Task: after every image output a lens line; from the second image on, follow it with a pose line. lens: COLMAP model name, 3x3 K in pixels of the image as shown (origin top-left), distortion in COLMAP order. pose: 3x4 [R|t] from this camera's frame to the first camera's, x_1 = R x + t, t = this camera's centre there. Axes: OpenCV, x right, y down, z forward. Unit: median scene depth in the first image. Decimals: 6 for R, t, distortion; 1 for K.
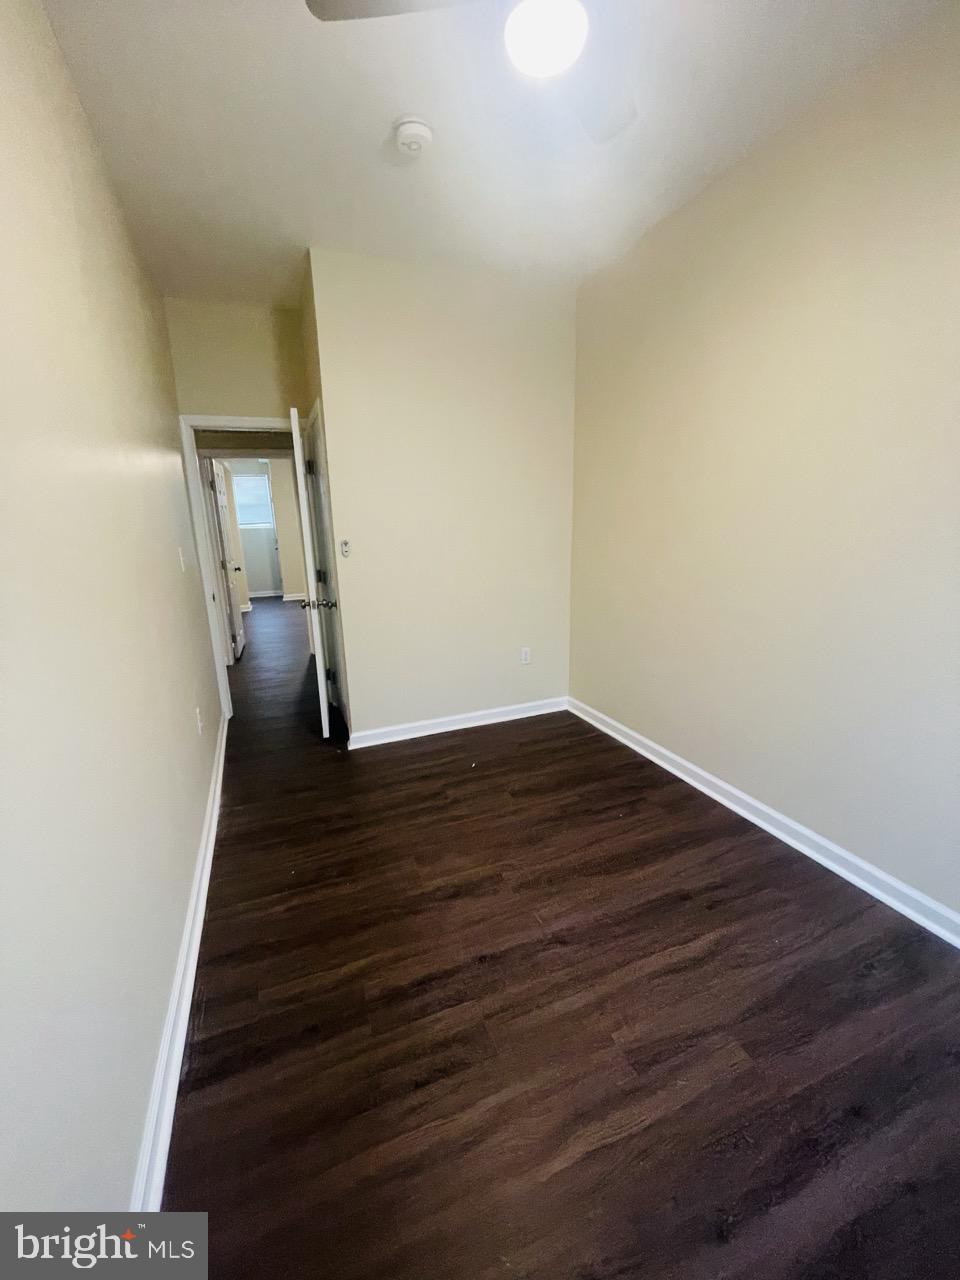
lens RADIAL K [[510.3, 0, 473.0], [0, 510.3, 636.9], [0, 0, 1]] dist [0.001824, 0.000907]
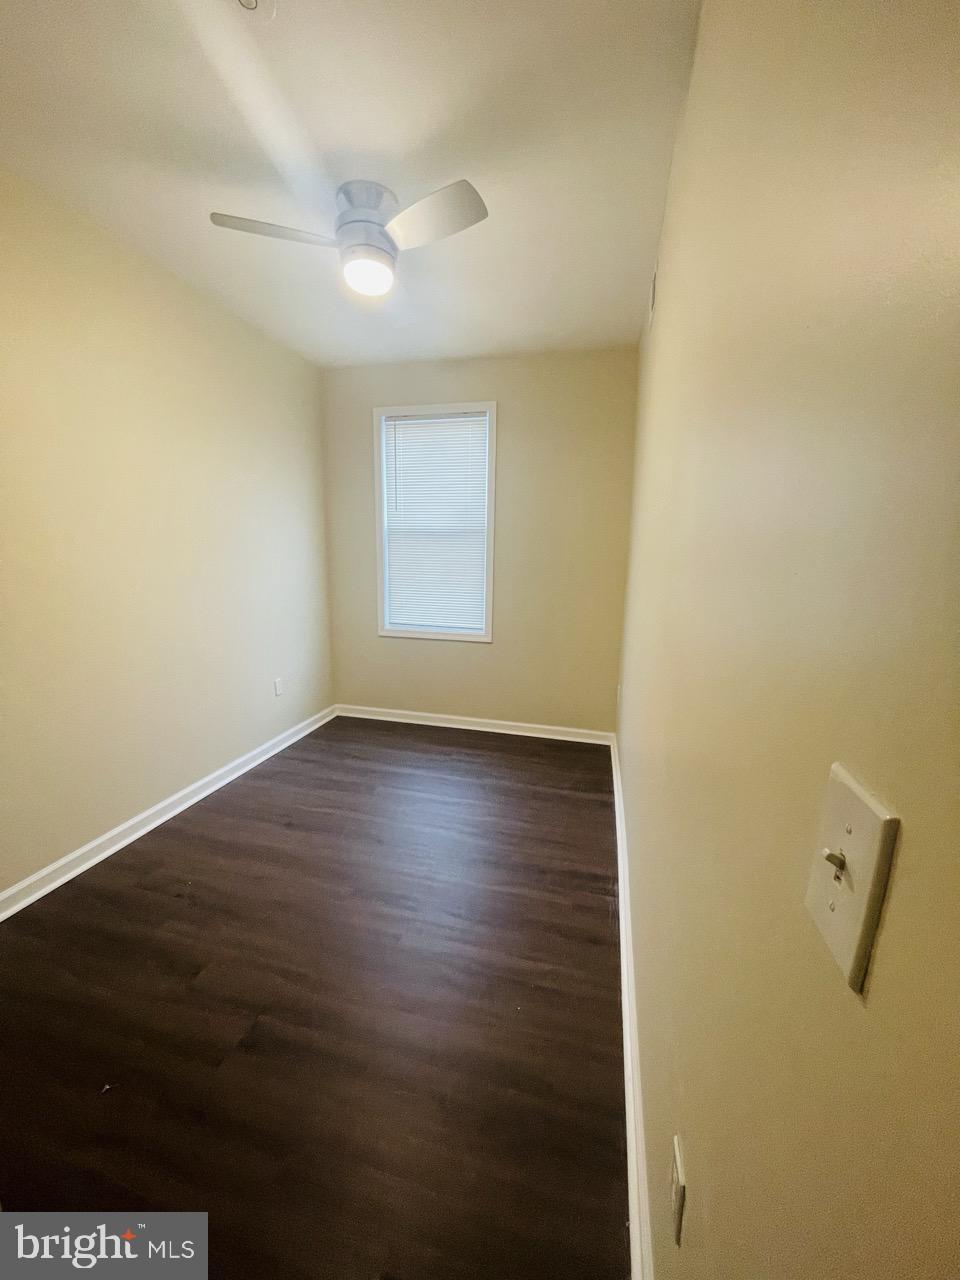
lens RADIAL K [[510.3, 0, 473.0], [0, 510.3, 636.9], [0, 0, 1]] dist [0.001824, 0.000907]
pose [[-0.797693, -0.107351, 0.593432, -0.691124], [0.130916, 0.929737, 0.344165, -0.347325], [-0.588682, 0.352228, -0.727591, 1.396284]]
